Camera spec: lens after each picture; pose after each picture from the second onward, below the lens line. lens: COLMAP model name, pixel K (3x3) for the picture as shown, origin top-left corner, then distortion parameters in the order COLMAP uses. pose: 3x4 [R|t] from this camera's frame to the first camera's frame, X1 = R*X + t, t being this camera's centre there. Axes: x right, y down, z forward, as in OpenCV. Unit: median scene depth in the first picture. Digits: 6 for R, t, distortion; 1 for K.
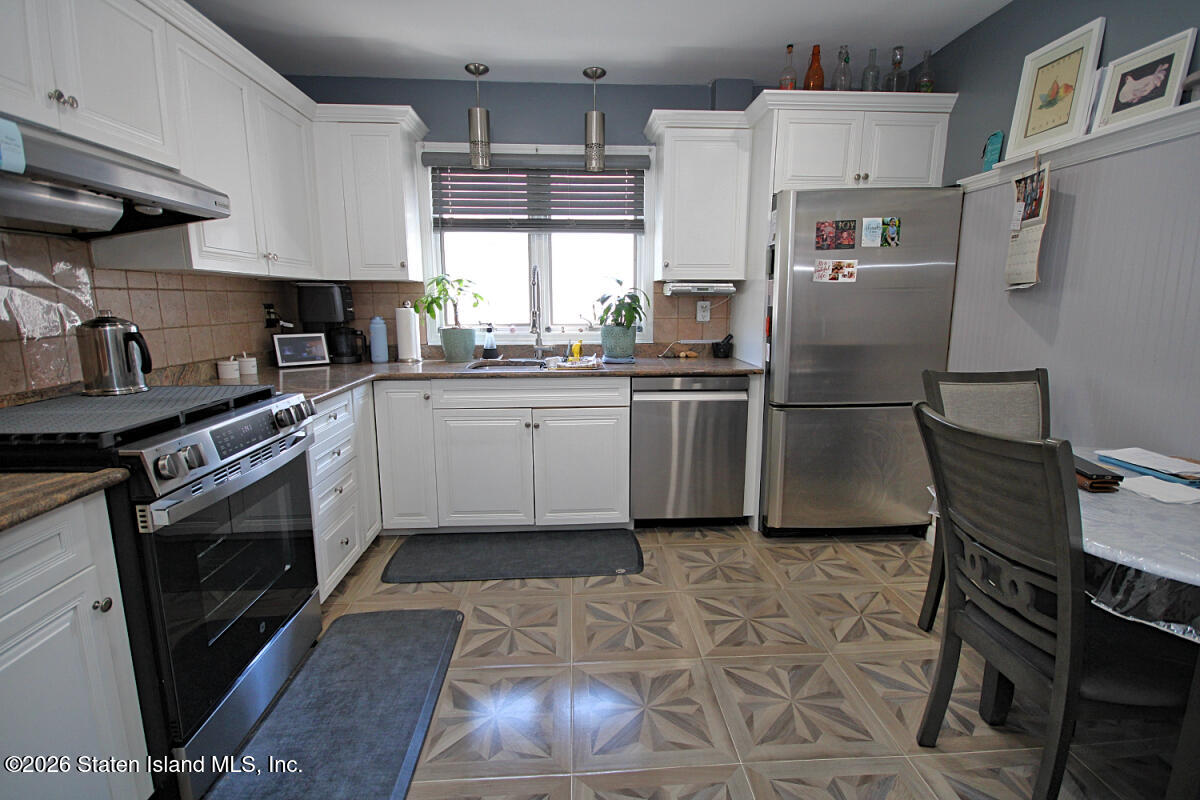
lens RADIAL K [[565.0, 0, 600.0], [0, 565.0, 400.0], [0, 0, 1]] dist [0.008936, -0.008697]
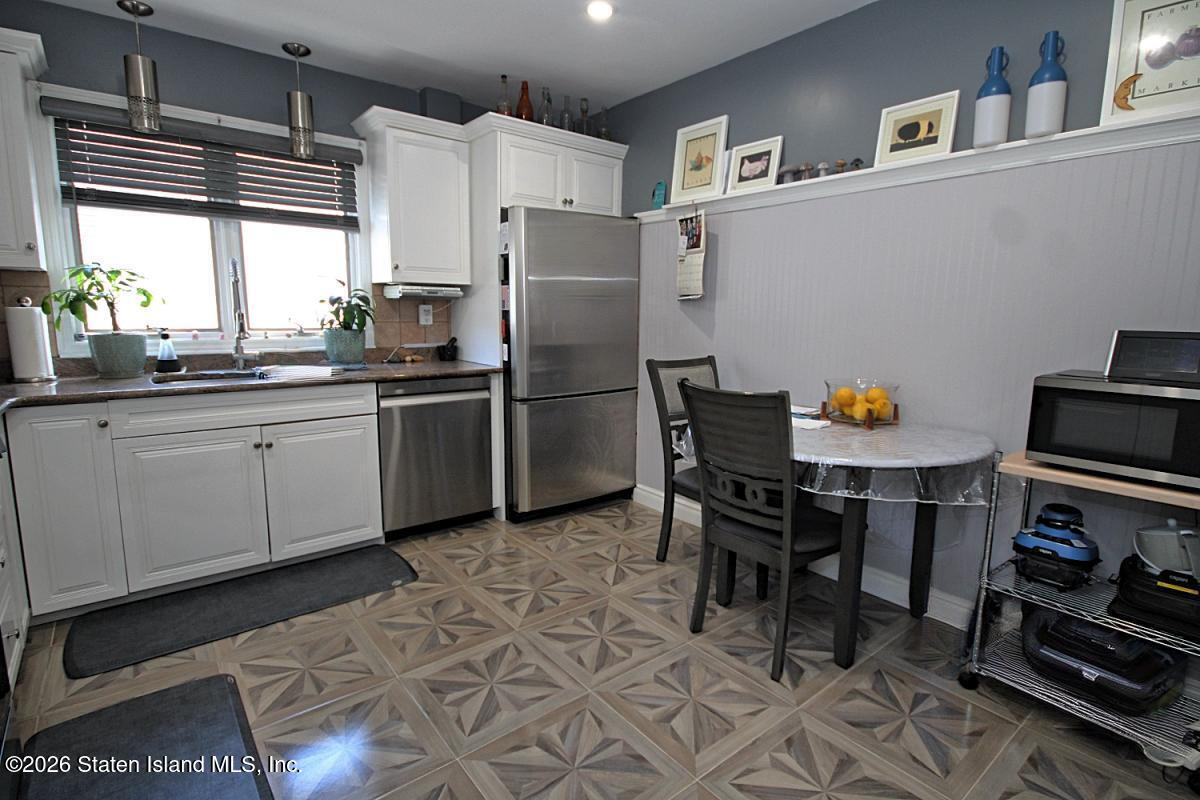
lens RADIAL K [[590.4, 0, 601.8], [0, 590.4, 402.9], [0, 0, 1]] dist [-0.002956, -0.000475]
pose [[0.812731, -0.077500, 0.577462, -0.216550], [0.086192, 0.996201, 0.012390, 0.013987], [-0.576229, 0.039703, 0.816323, -0.026802]]
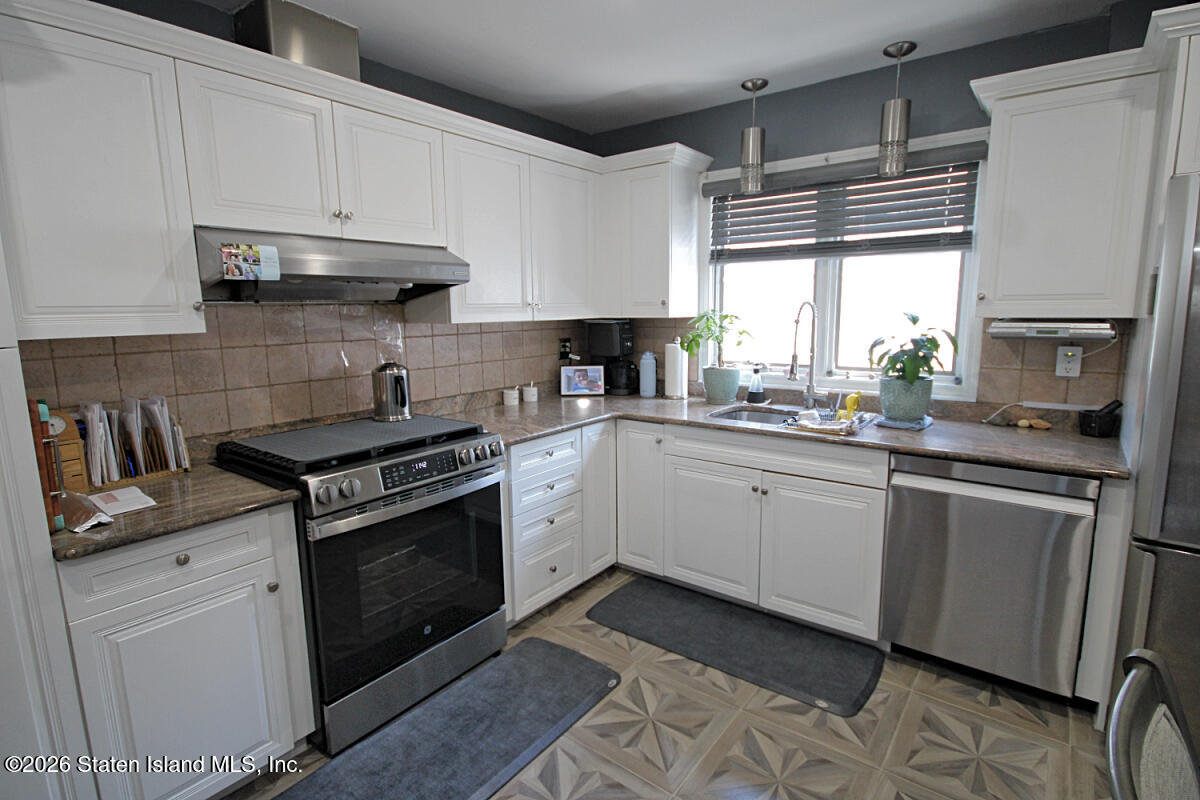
lens RADIAL K [[589.1, 0, 604.3], [0, 589.1, 399.9], [0, 0, 1]] dist [0.005719, -0.000025]
pose [[0.758151, 0.094592, -0.645182, 0.269129], [-0.102112, 0.994438, 0.025806, -0.091930], [0.644035, 0.046316, 0.763593, 0.162867]]
